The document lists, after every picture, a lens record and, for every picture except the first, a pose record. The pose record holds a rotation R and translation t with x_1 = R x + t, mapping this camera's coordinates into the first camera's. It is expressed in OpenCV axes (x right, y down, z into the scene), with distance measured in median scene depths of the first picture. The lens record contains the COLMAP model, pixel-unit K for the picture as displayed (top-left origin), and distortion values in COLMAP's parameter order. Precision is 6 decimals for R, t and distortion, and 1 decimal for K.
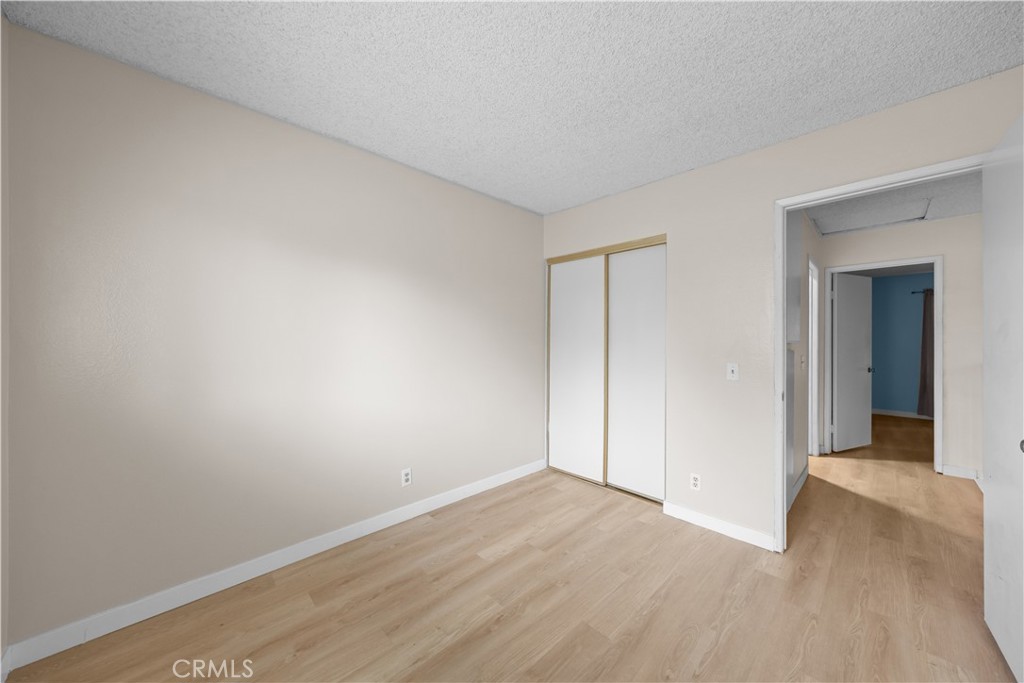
lens RADIAL K [[353.8, 0, 508.0], [0, 353.8, 341.3], [0, 0, 1]] dist [0.002129, 0.000093]
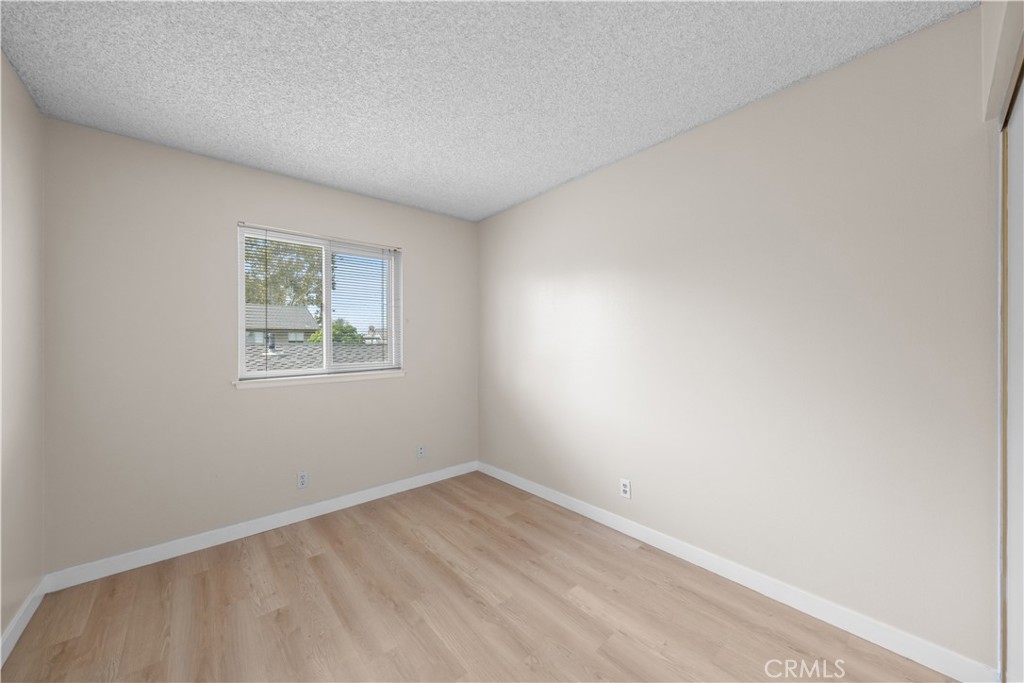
lens RADIAL K [[371.1, 0, 509.2], [0, 371.1, 343.7], [0, 0, 1]] dist [0.005639, -0.000053]
pose [[-0.038982, 0.004086, -0.999232, 0.887204], [0.002246, 0.999989, 0.004001, -0.004297], [0.999237, -0.002089, -0.038990, 0.918256]]
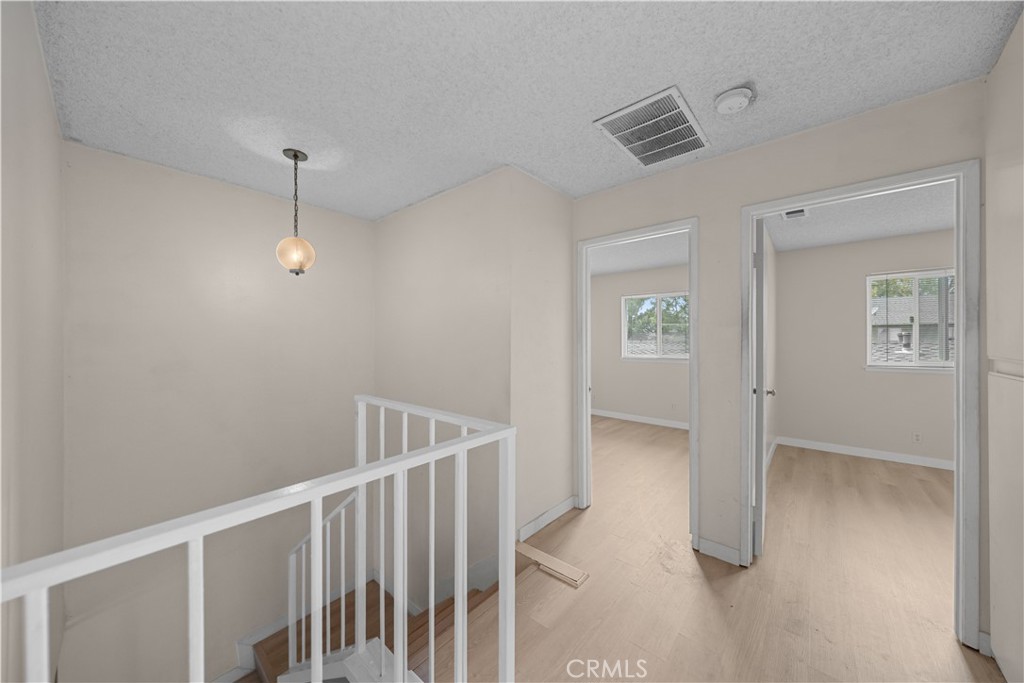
lens RADIAL K [[353.8, 0, 511.3], [0, 353.8, 341.8], [0, 0, 1]] dist [0.002129, 0.000093]
pose [[-0.993705, 0.002436, -0.112000, 1.916738], [0.002034, 0.999991, 0.003703, -0.023858], [0.112008, 0.003452, -0.993701, 1.743714]]
